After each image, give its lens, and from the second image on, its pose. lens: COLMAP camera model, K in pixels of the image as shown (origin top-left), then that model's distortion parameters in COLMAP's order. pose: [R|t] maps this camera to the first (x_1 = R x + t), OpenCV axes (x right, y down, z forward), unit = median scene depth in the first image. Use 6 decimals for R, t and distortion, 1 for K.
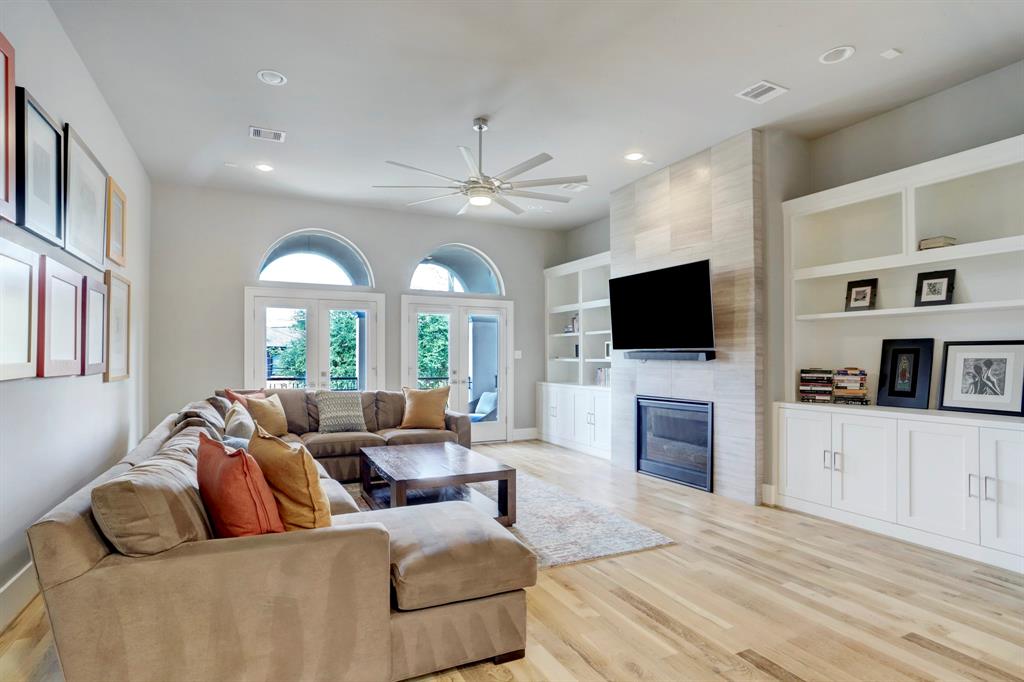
lens RADIAL K [[535.7, 0, 504.1], [0, 535.7, 356.3], [0, 0, 1]] dist [-0.013933, 0.014768]
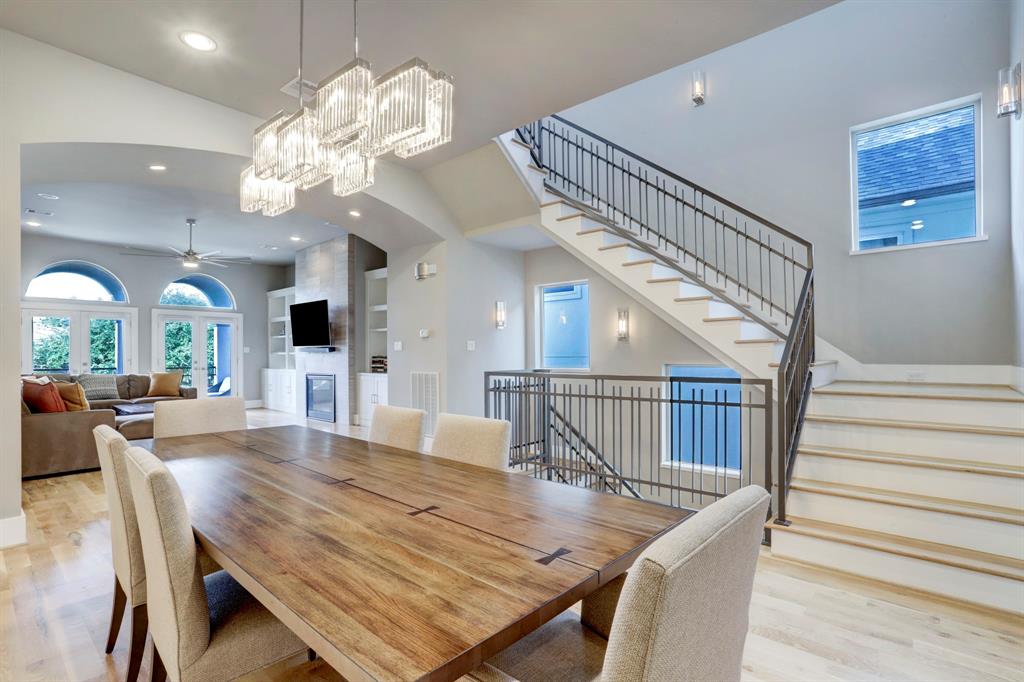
lens RADIAL K [[489.7, 0, 487.8], [0, 489.7, 353.3], [0, 0, 1]] dist [-0.028974, 0.008171]
pose [[0.930823, -0.005603, 0.365429, 0.251840], [0.005166, 0.999984, 0.002173, 0.010856], [-0.365435, -0.000135, 0.930837, -0.776434]]
